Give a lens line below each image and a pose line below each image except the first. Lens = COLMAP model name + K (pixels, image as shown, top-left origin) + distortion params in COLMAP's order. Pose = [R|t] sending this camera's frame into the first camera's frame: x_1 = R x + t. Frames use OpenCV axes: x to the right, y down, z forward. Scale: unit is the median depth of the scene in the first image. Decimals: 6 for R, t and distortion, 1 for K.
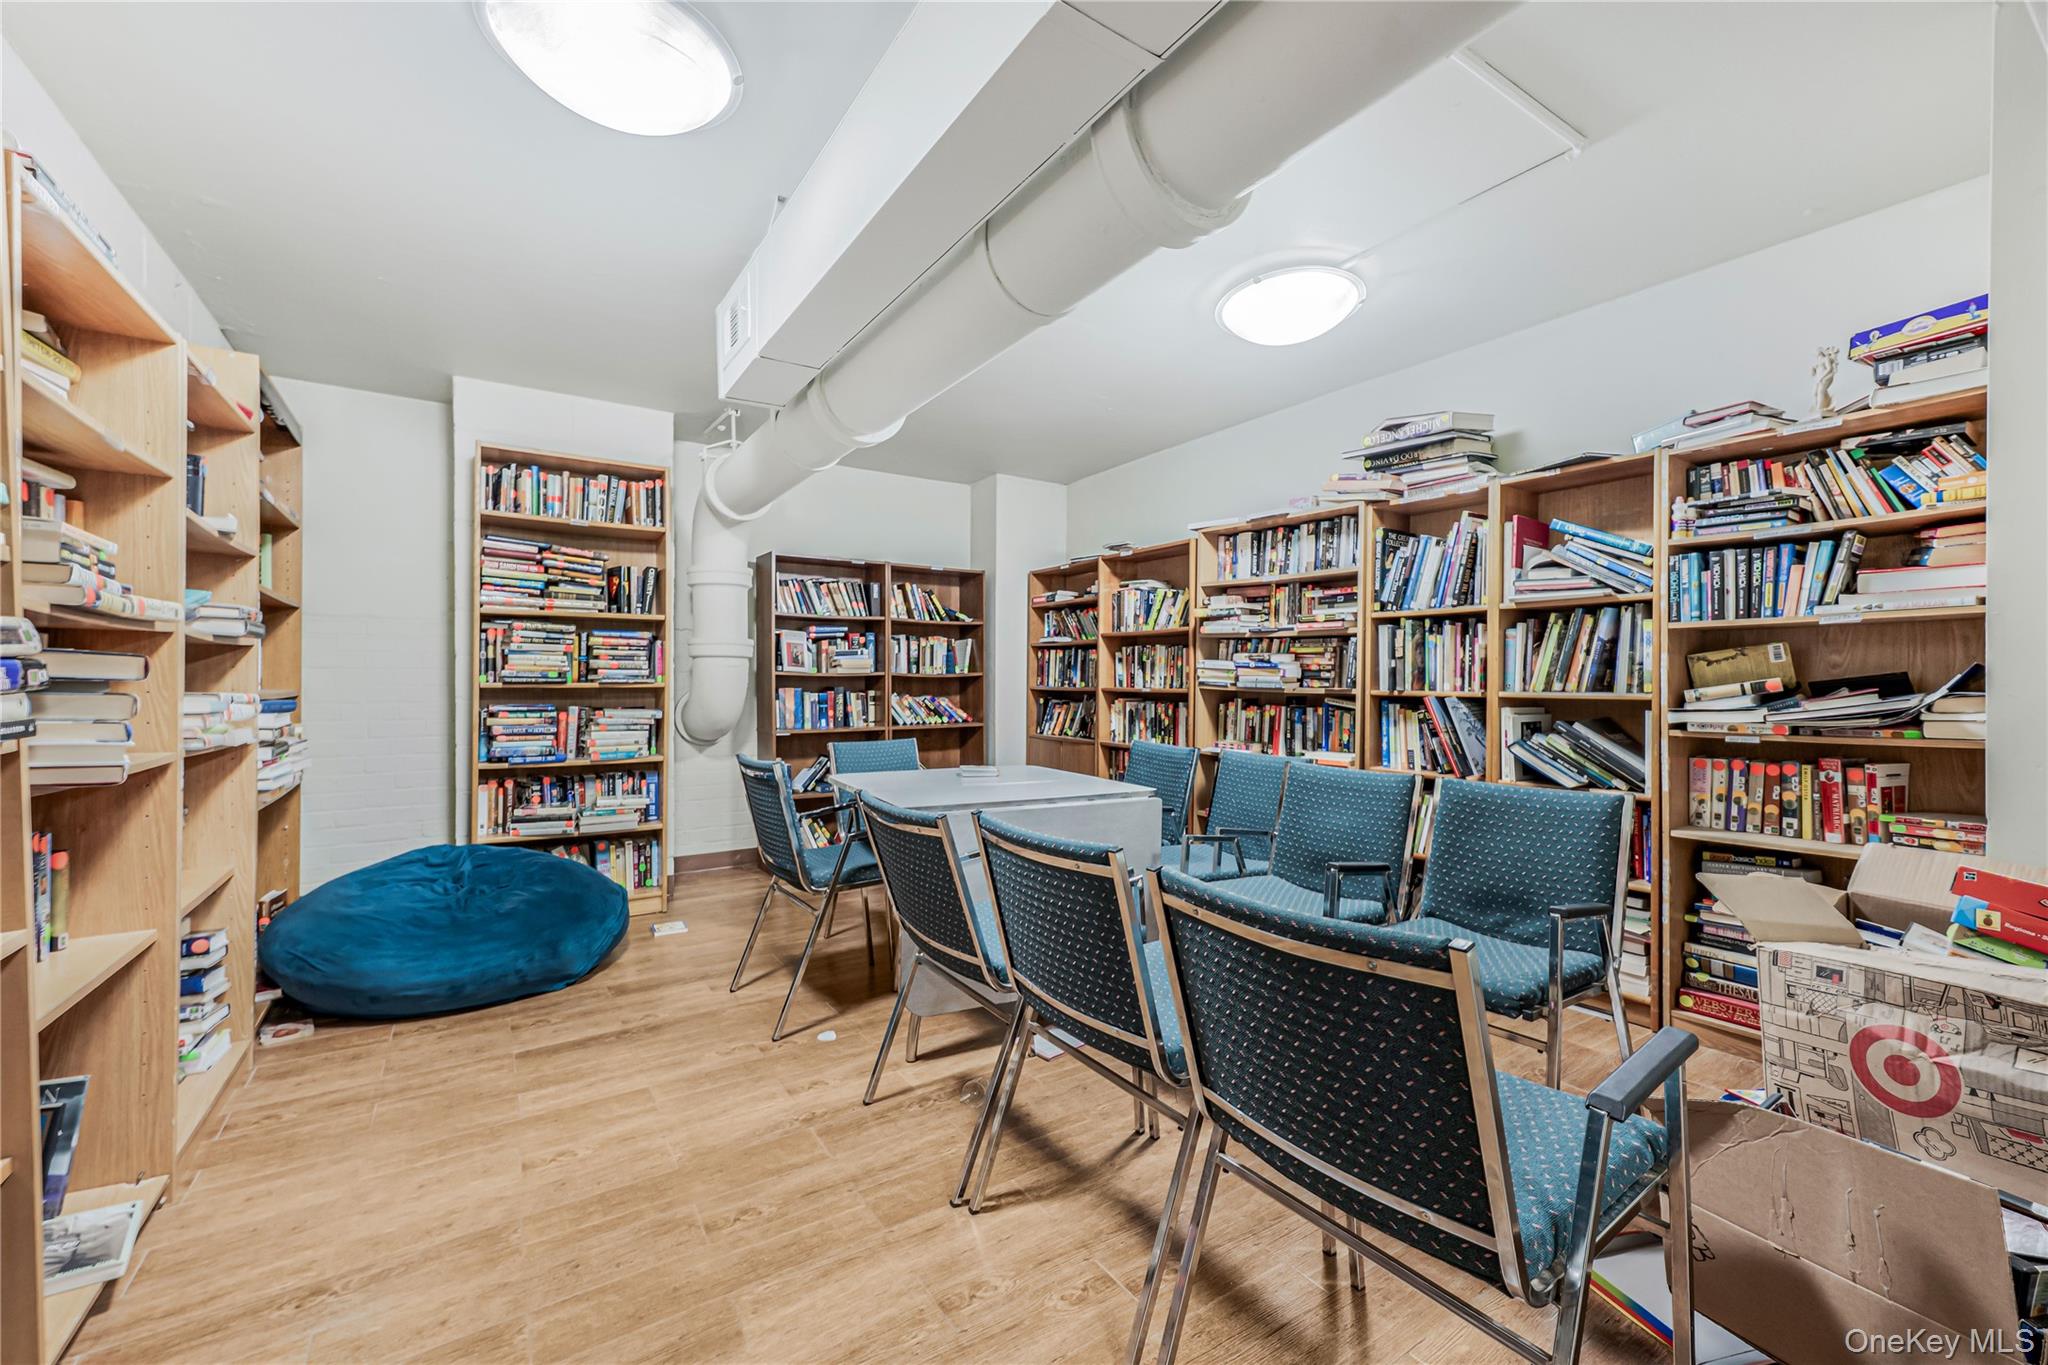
lens RADIAL K [[798.2, 0, 1029.4], [0, 798.2, 694.1], [0, 0, 1]] dist [0.000300, 0.000204]
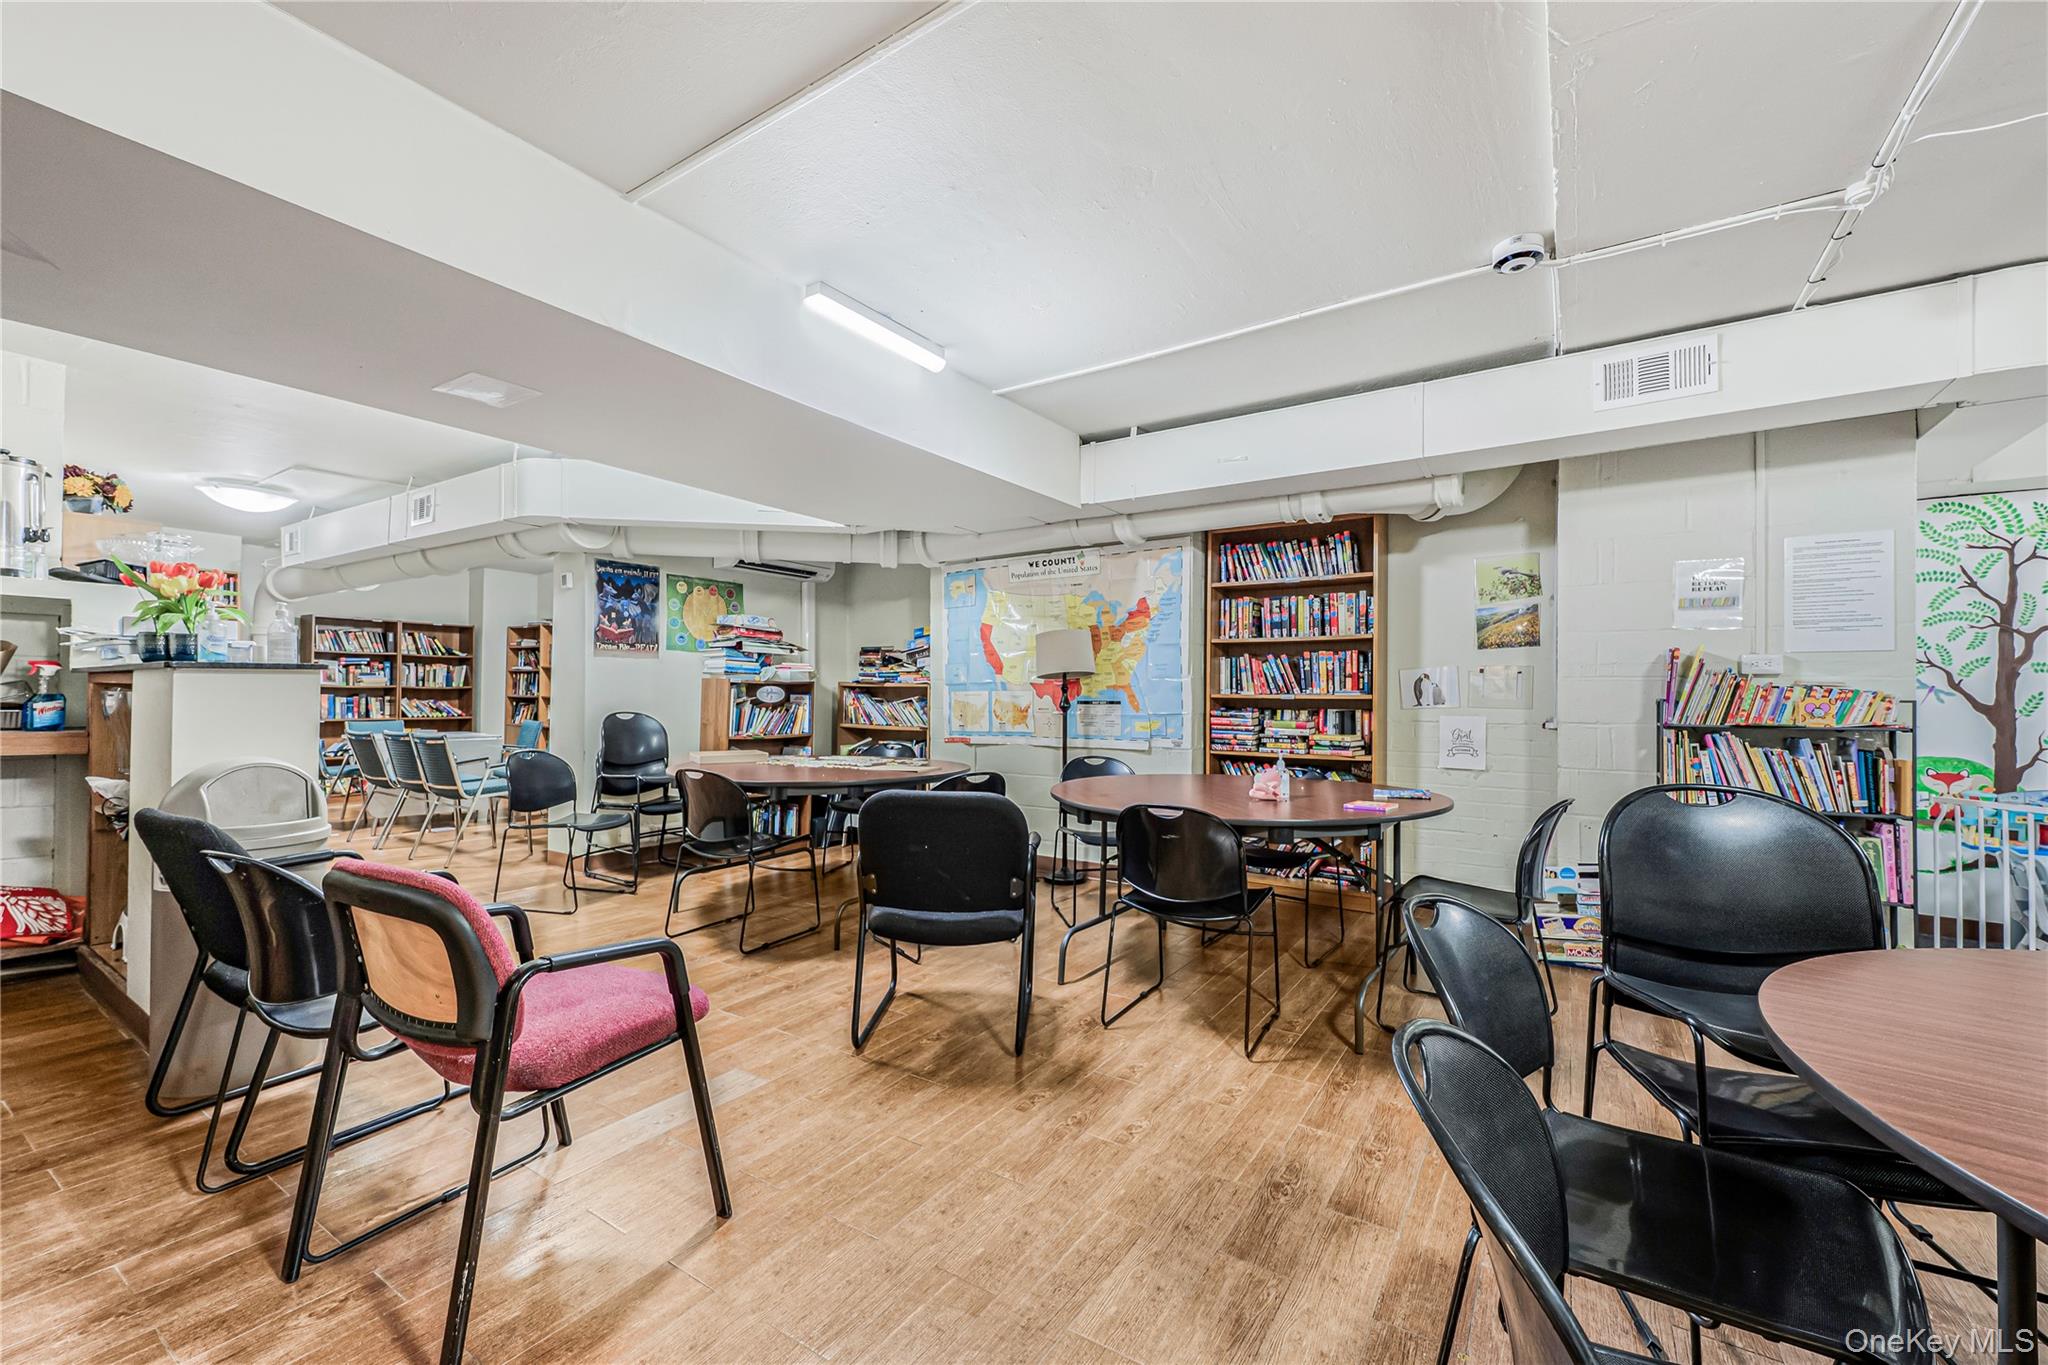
lens RADIAL K [[798.2, 0, 1029.4], [0, 798.2, 694.1], [0, 0, 1]] dist [0.000300, 0.000204]
pose [[0.915352, 0.011979, 0.402477, 0.359357], [-0.007590, 0.999893, -0.012498, 0.001409], [-0.402583, 0.008385, 0.915345, -1.071257]]
